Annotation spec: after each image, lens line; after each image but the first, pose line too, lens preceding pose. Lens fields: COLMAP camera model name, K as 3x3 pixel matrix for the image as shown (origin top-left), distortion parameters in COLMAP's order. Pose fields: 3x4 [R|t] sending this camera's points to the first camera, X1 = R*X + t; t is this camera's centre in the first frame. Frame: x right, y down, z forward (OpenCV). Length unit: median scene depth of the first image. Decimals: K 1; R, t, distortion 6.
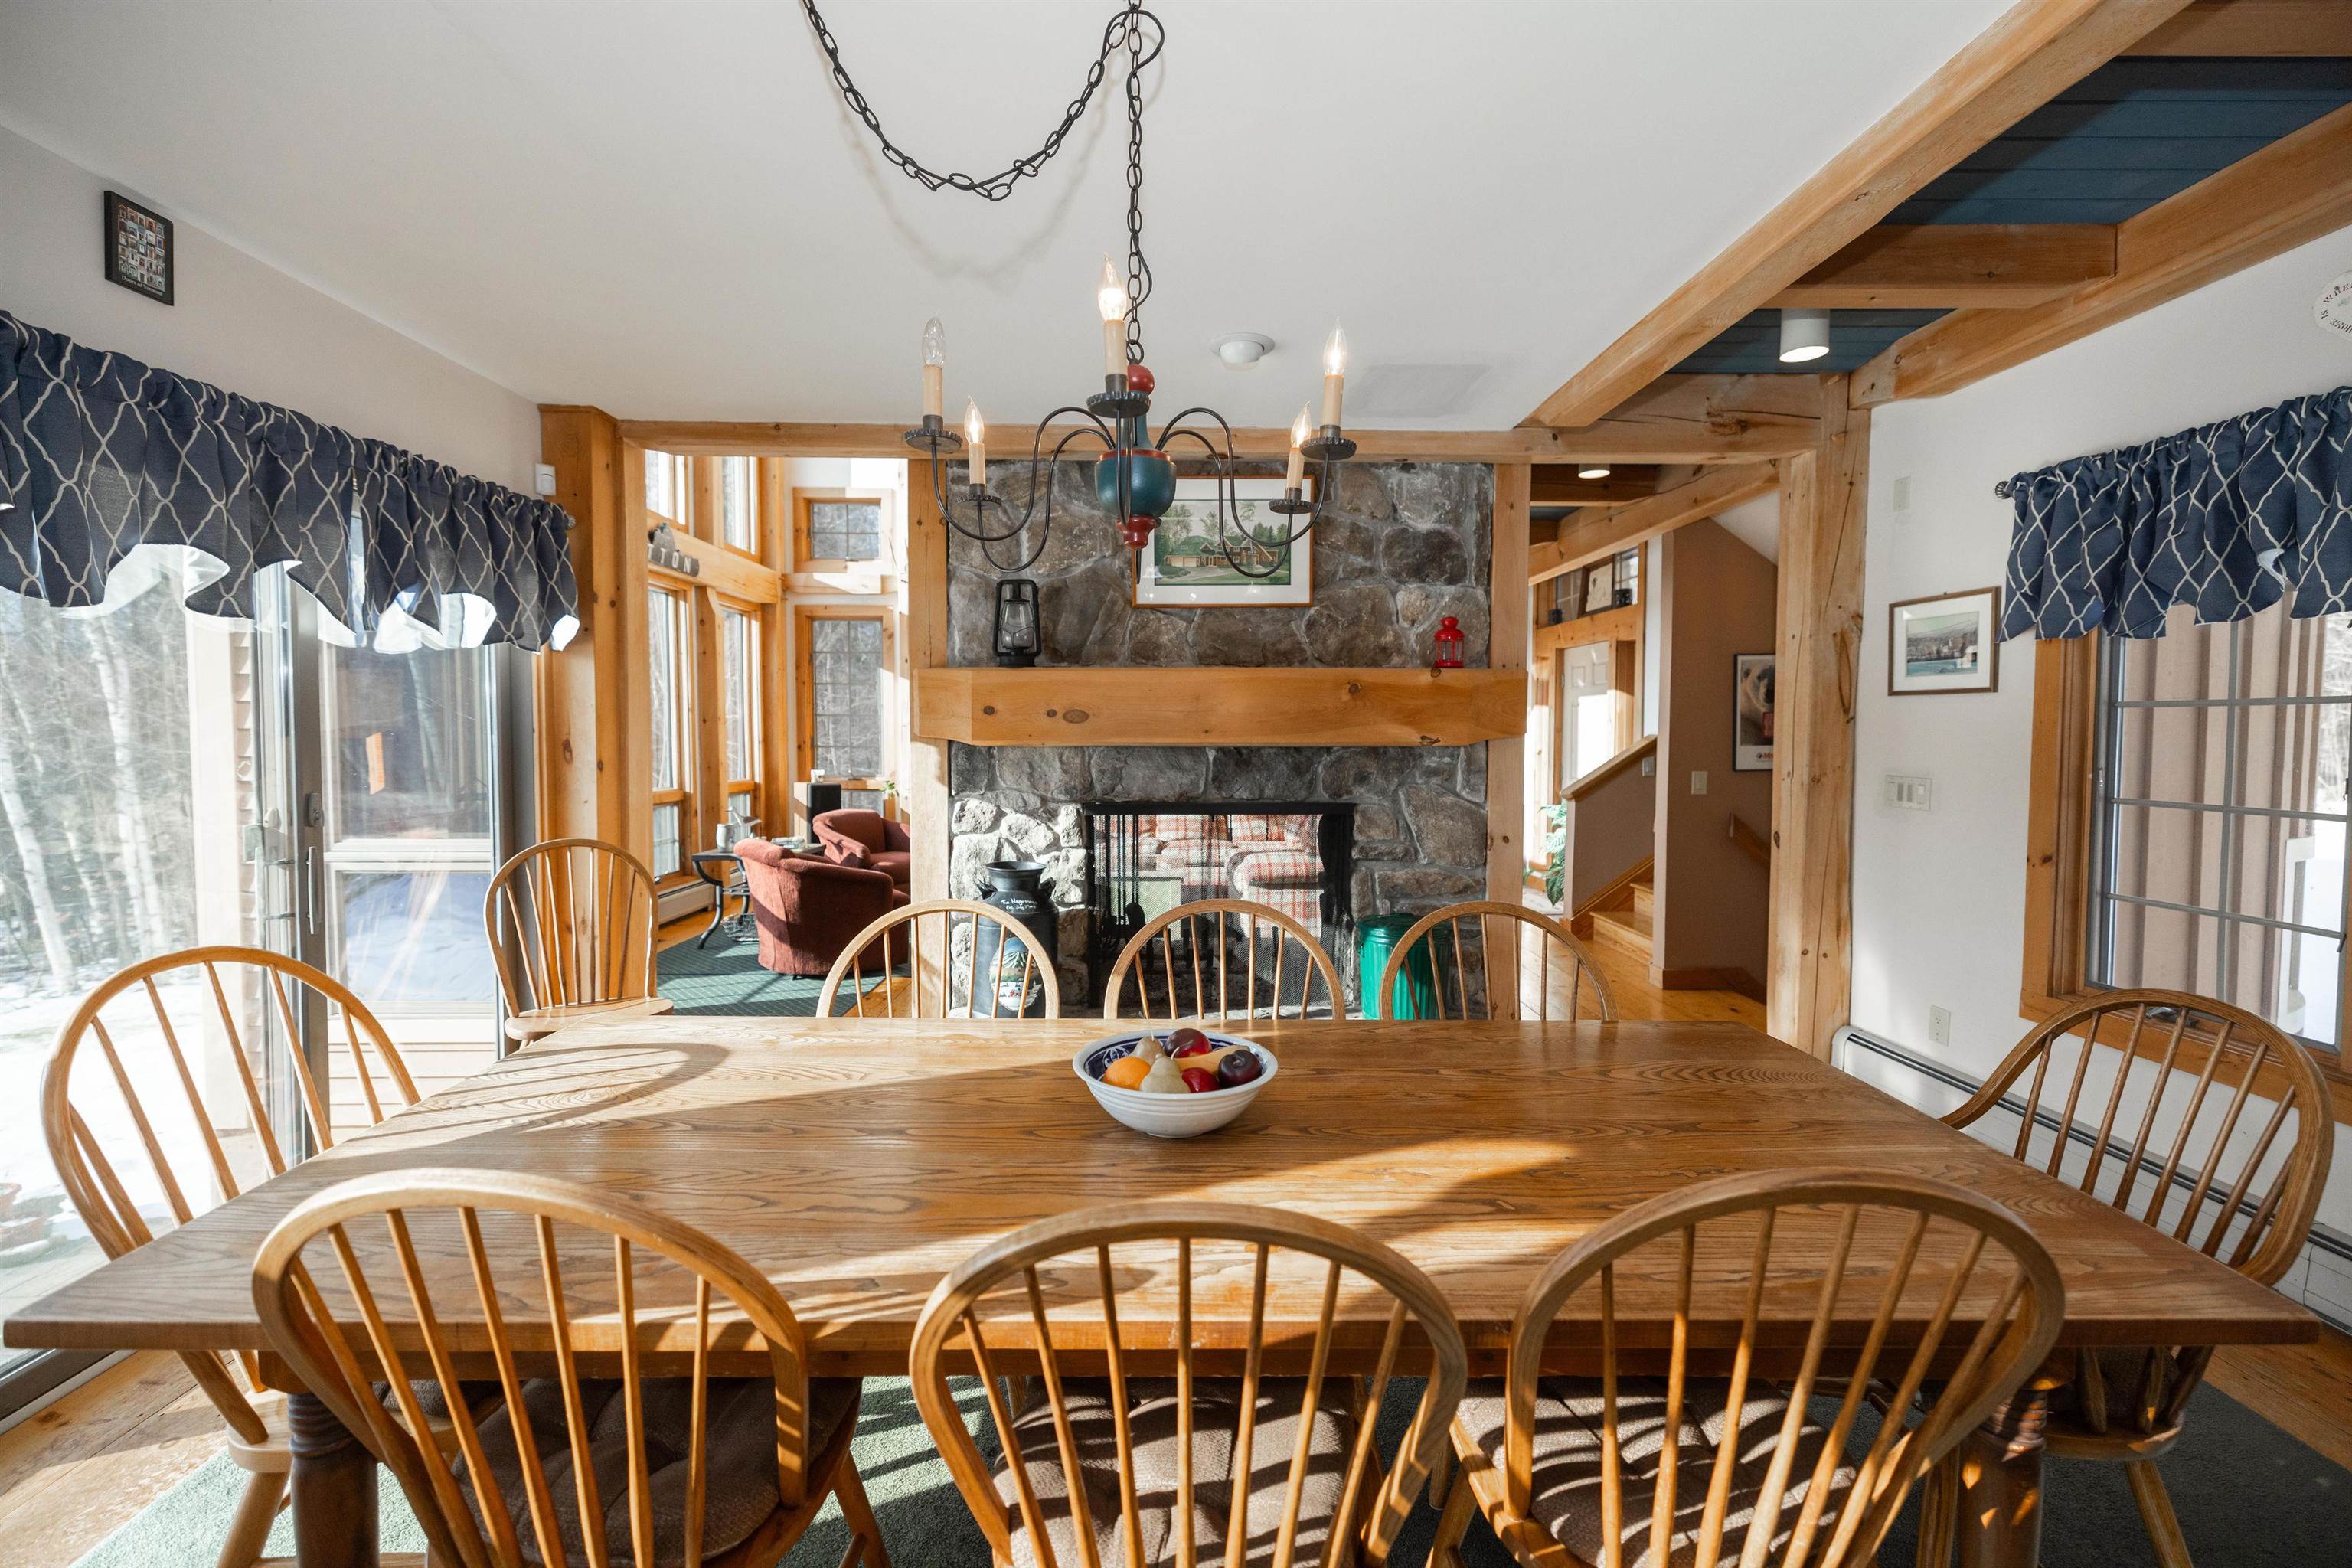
lens RADIAL K [[973.8, 0, 1170.5], [0, 973.8, 773.7], [0, 0, 1]] dist [0.002850, -0.000590]
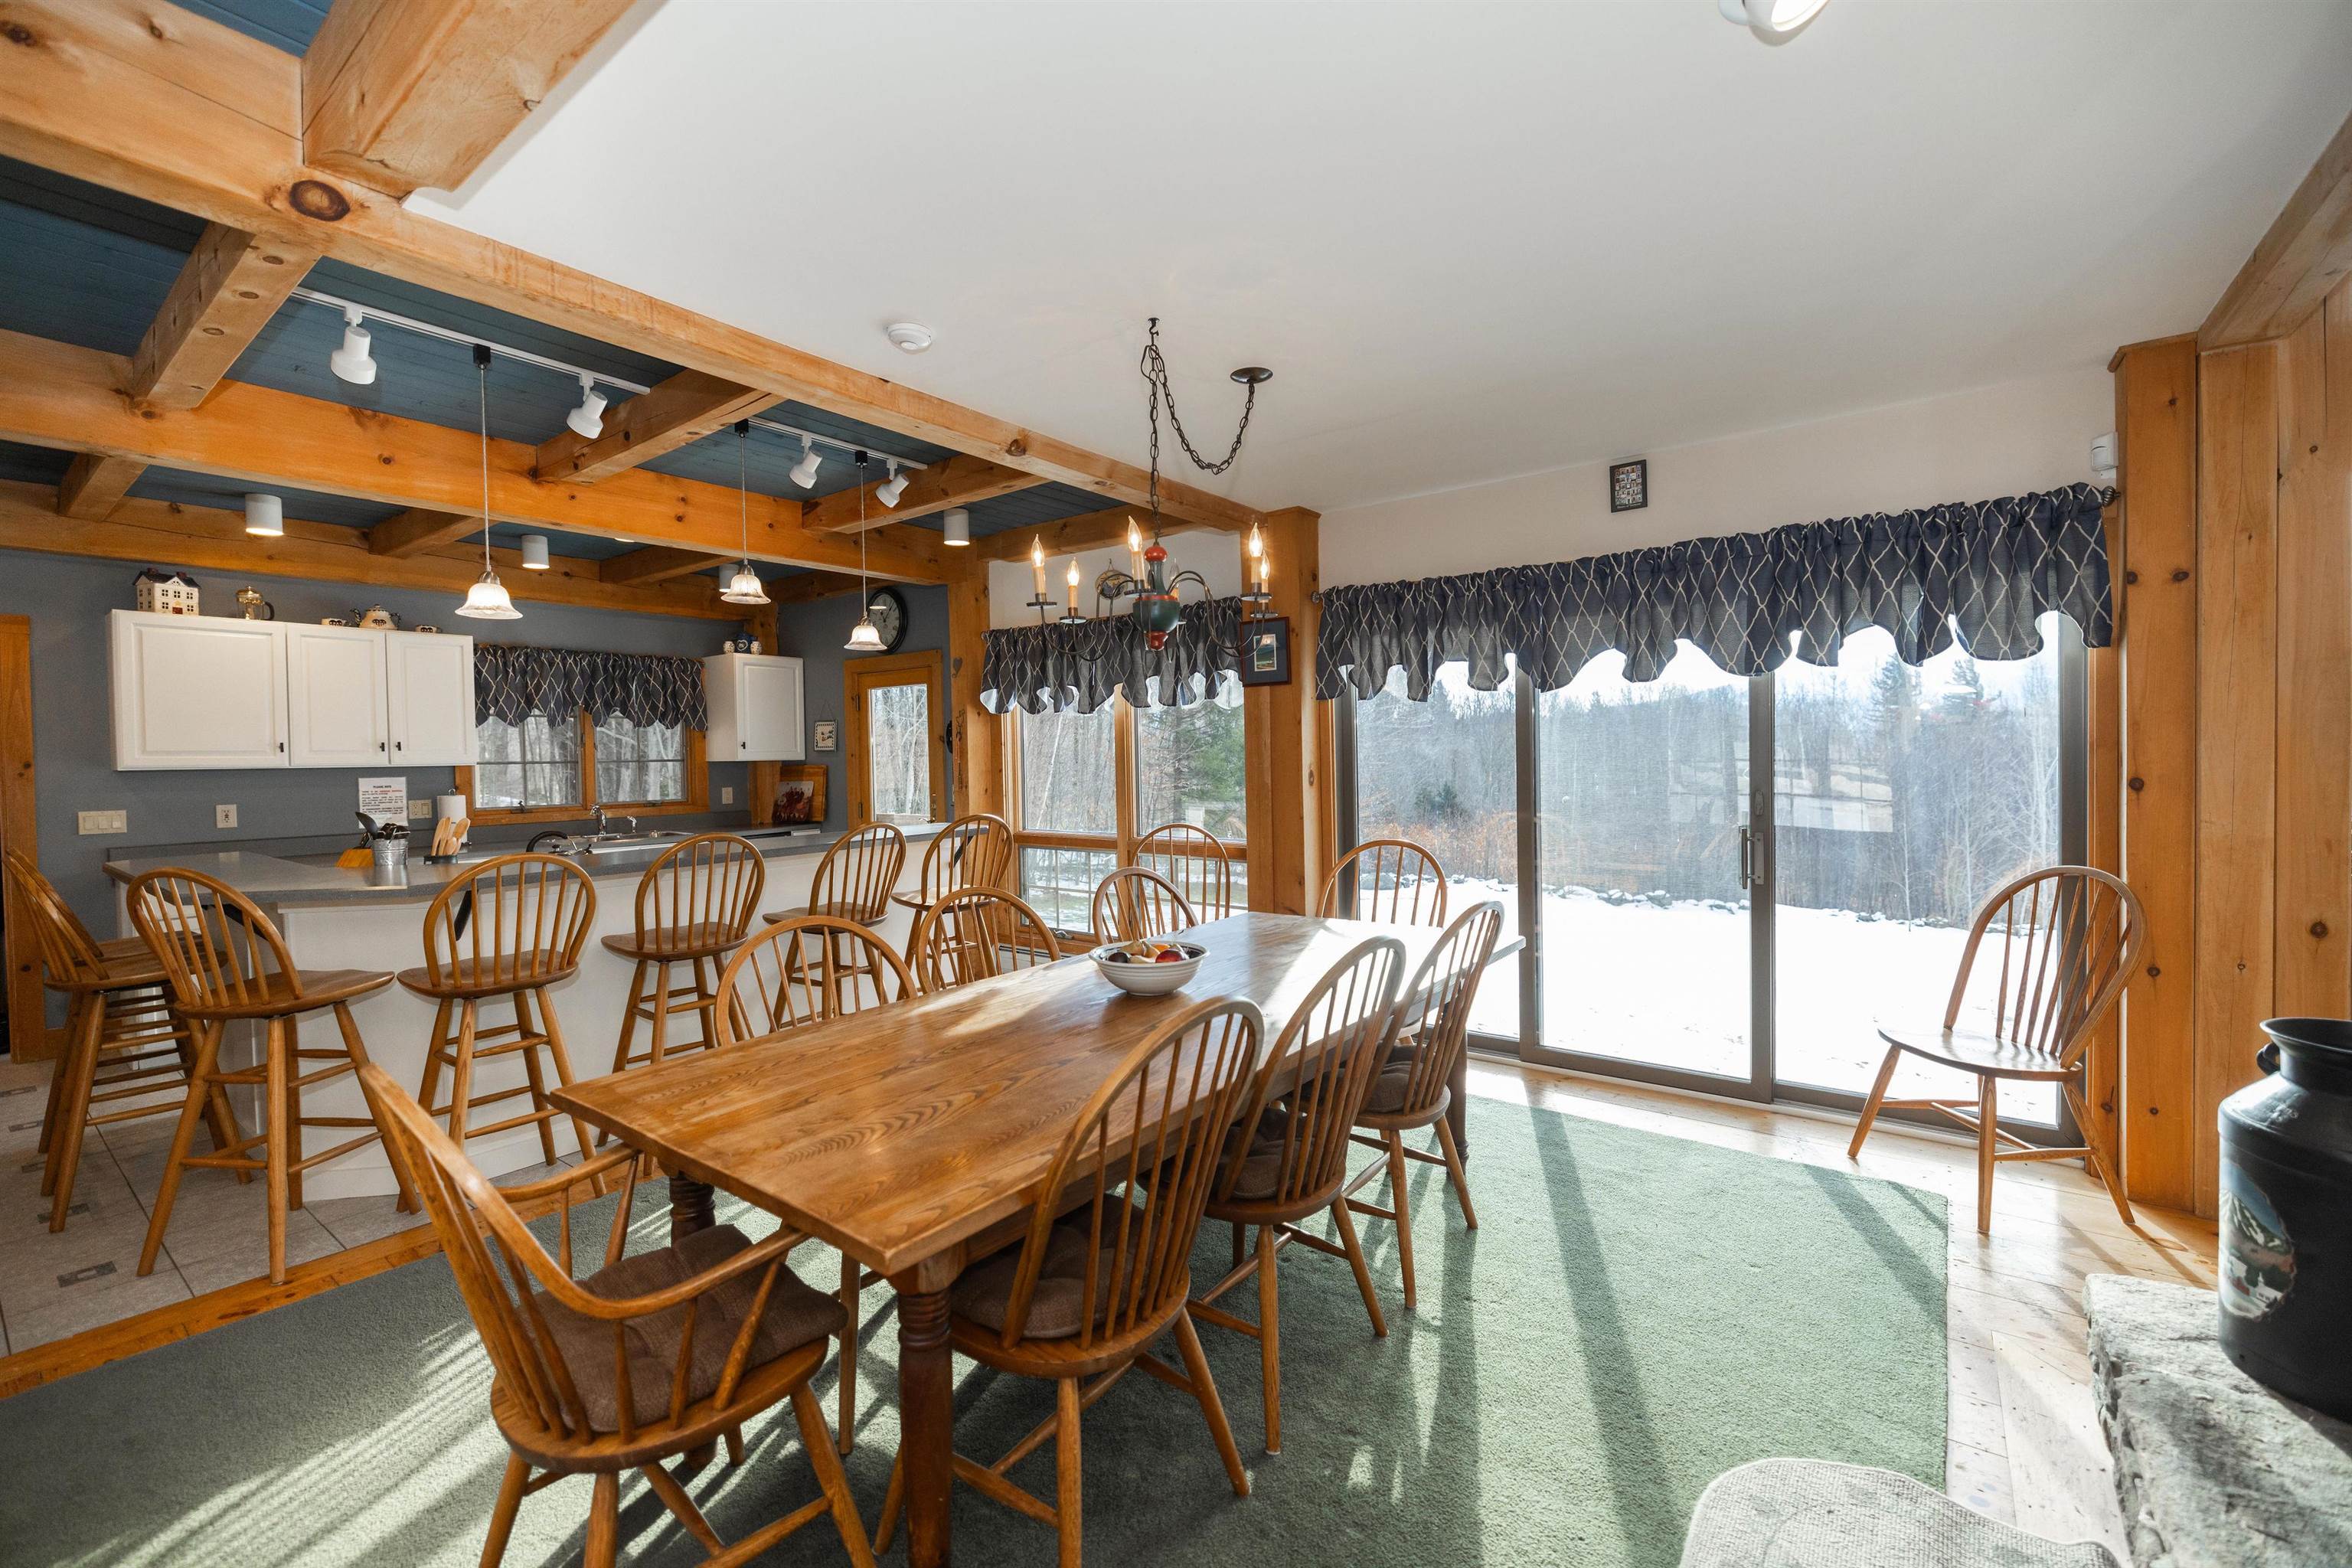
lens RADIAL K [[974.3, 0, 1164.7], [0, 974.3, 781.2], [0, 0, 1]] dist [-0.000095, -0.000278]
pose [[-0.618447, 0.023603, -0.785472, 0.780669], [-0.021085, 0.998691, 0.046612, -0.044315], [0.785543, 0.045388, -0.617140, 1.238071]]
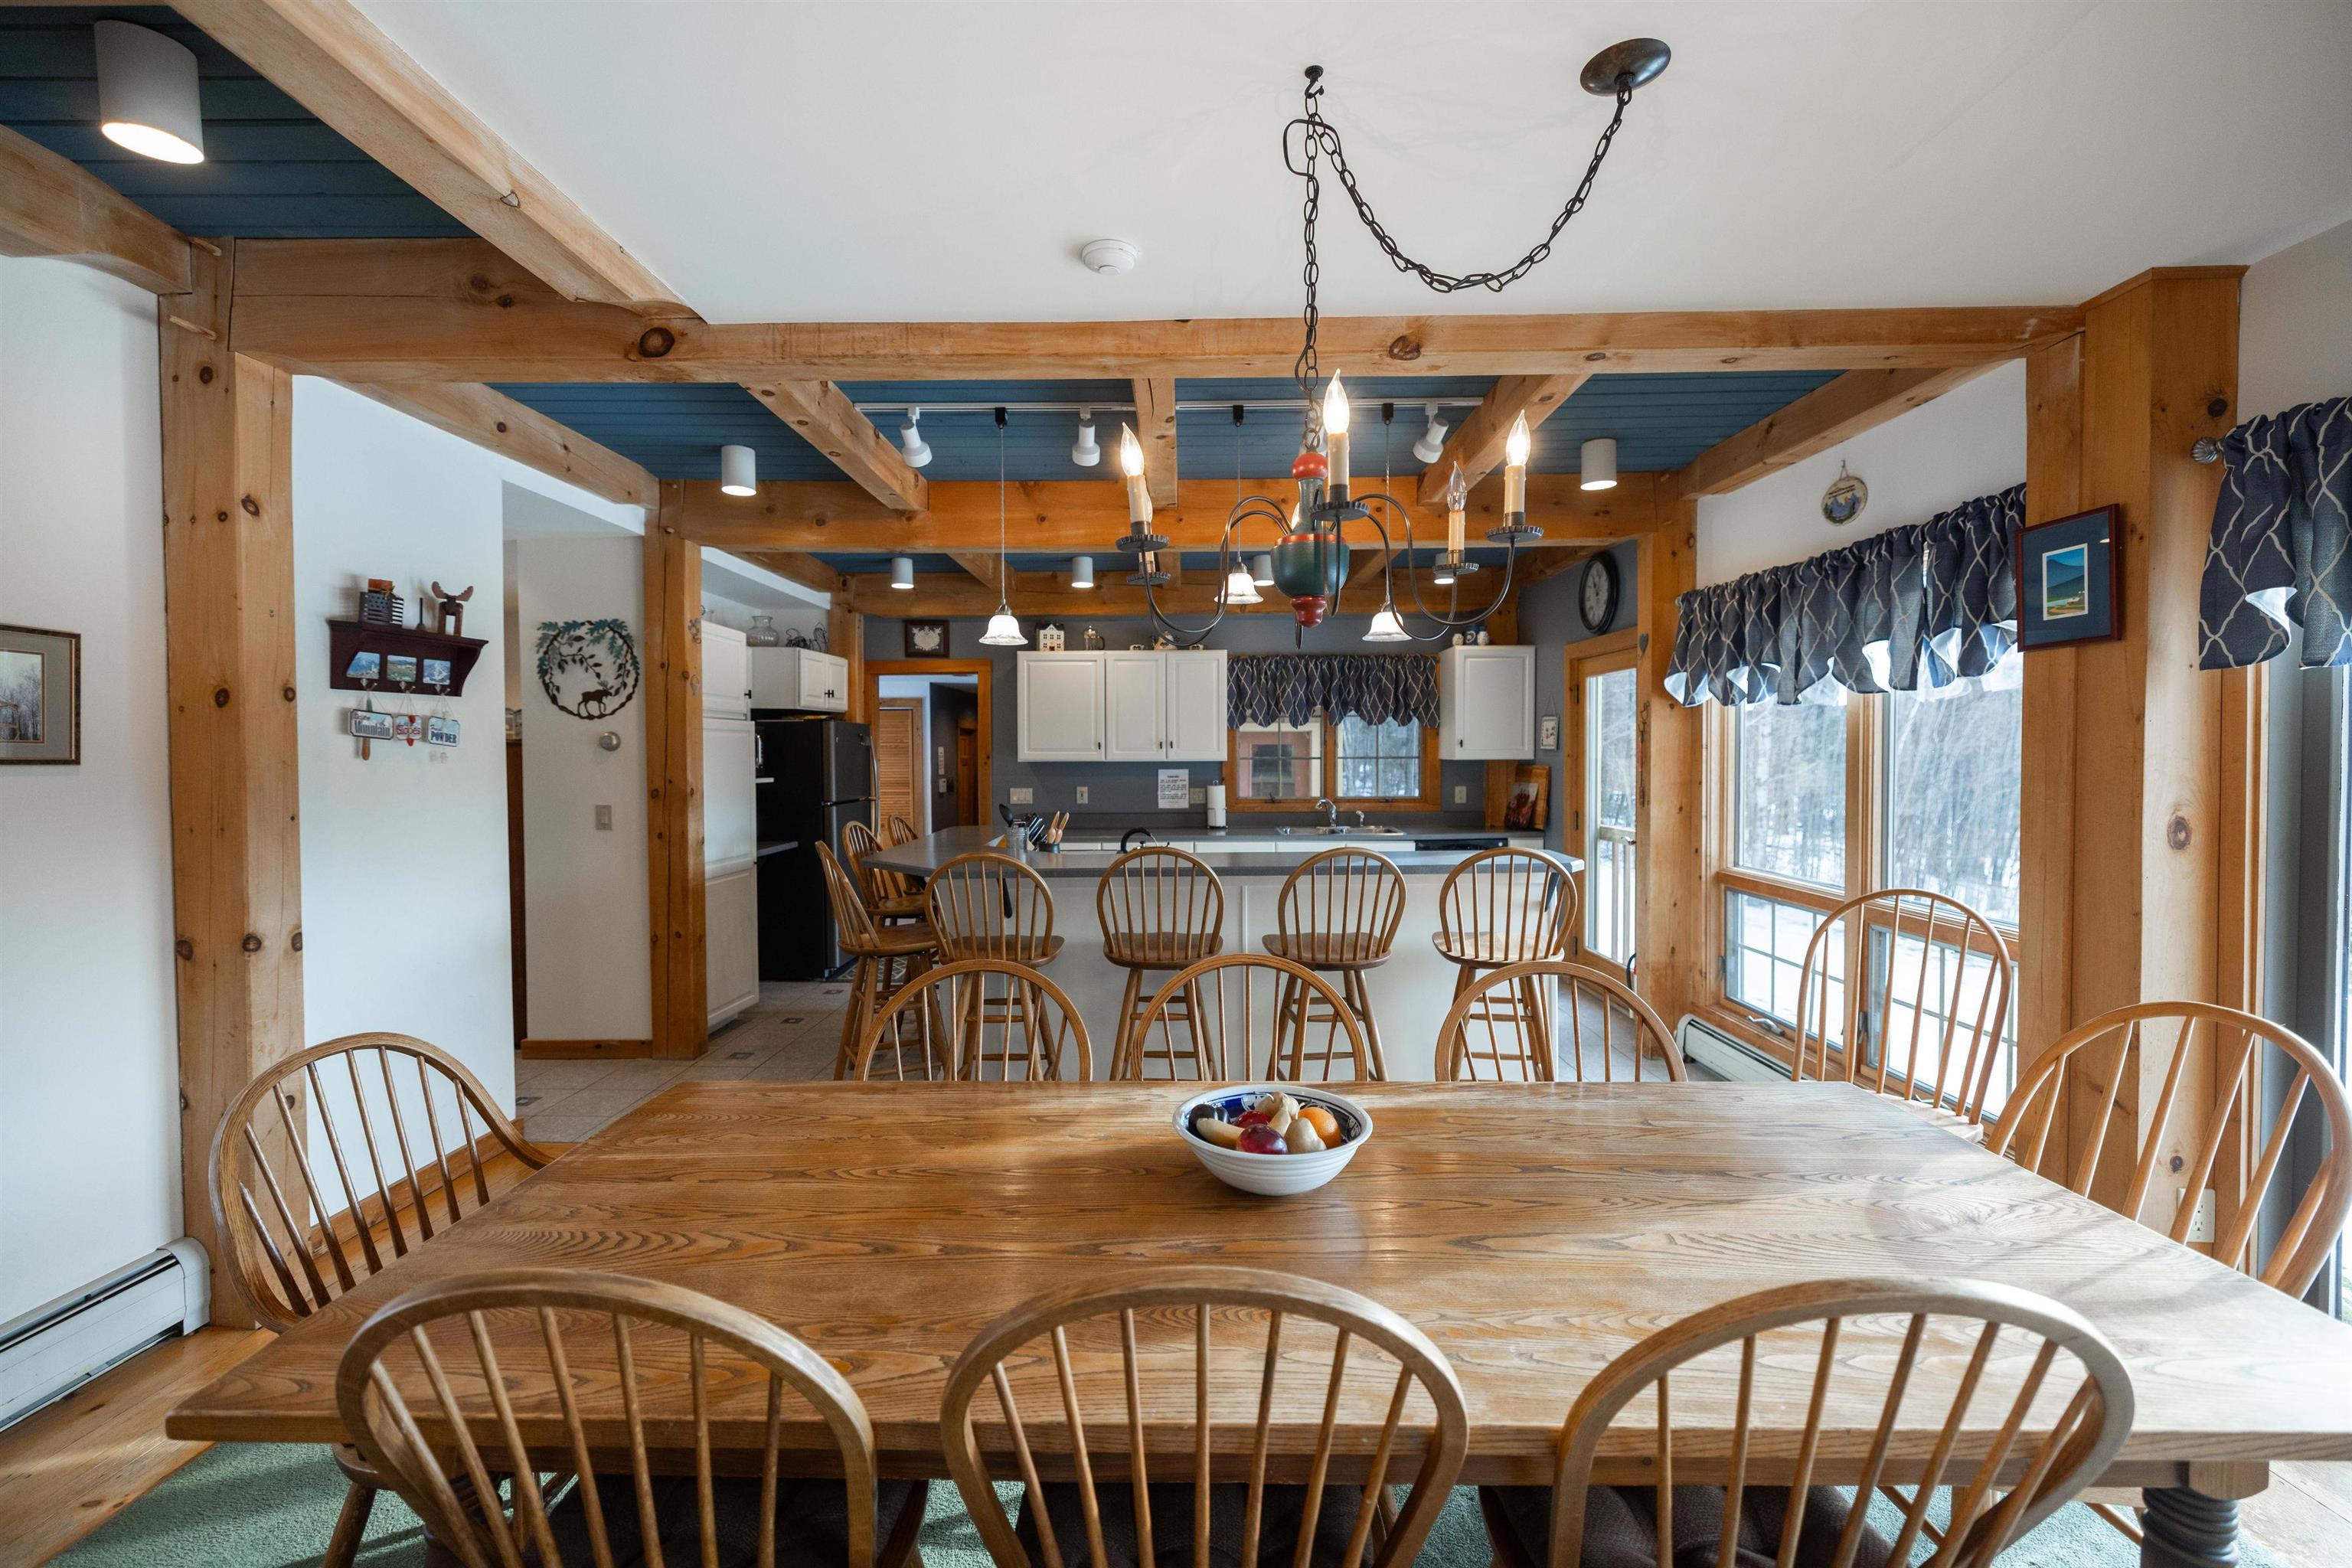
lens RADIAL K [[973.8, 0, 1170.5], [0, 973.8, 773.7], [0, 0, 1]] dist [0.002850, -0.000590]
pose [[-0.999639, -0.003213, 0.026666, 0.046718], [-0.001468, 0.997870, 0.065211, -0.079796], [-0.026819, 0.065149, -0.997515, 1.219120]]
